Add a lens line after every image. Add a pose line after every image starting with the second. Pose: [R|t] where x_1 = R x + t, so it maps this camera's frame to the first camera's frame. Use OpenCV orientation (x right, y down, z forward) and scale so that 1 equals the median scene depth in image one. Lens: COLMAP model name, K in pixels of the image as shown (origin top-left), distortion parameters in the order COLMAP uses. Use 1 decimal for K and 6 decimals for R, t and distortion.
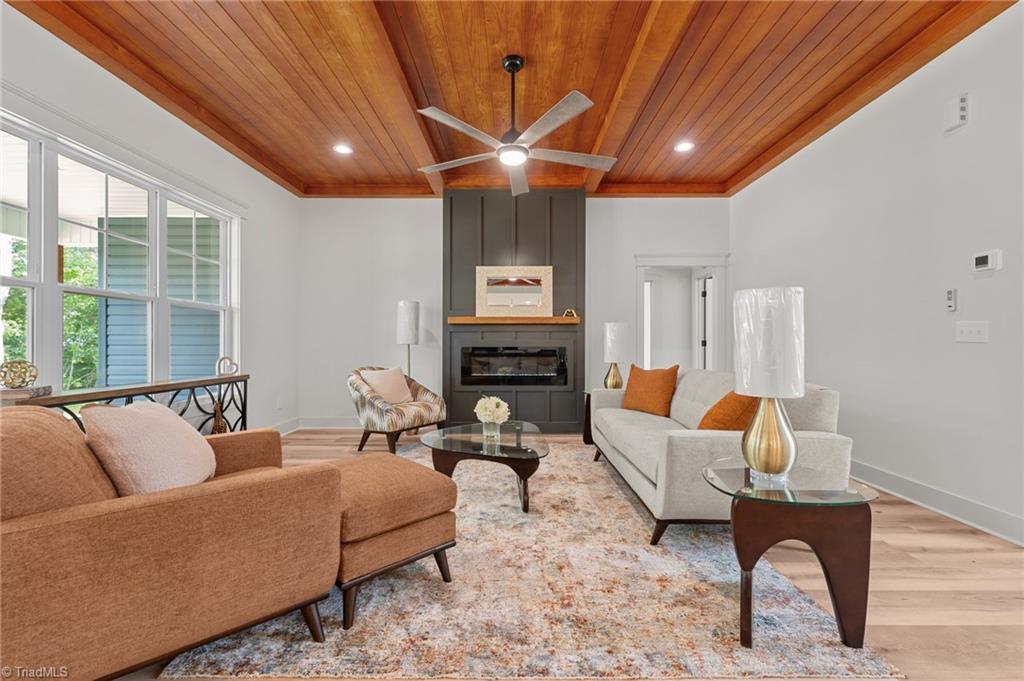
lens RADIAL K [[418.4, 0, 511.1], [0, 418.4, 345.5], [0, 0, 1]] dist [0.002562, -0.000586]
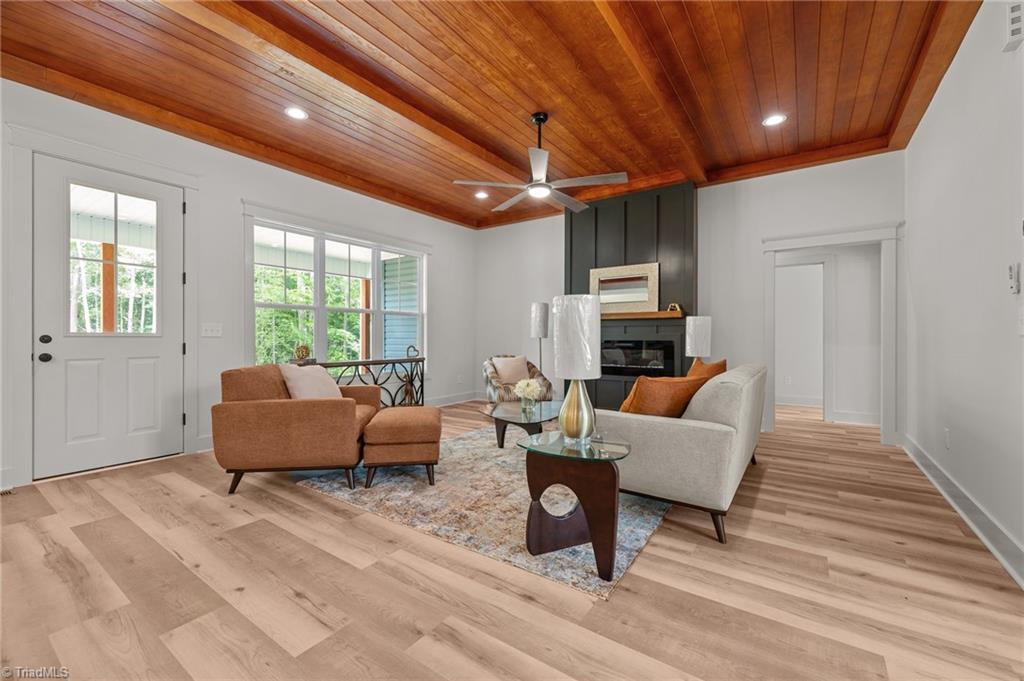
lens RADIAL K [[418.4, 0, 514.0], [0, 418.4, 339.5], [0, 0, 1]] dist [0.002562, -0.000586]
pose [[0.823668, 0.003499, -0.567062, 0.623416], [-0.002198, 0.999993, 0.002978, -0.001649], [0.567068, -0.001206, 0.823670, -0.089329]]
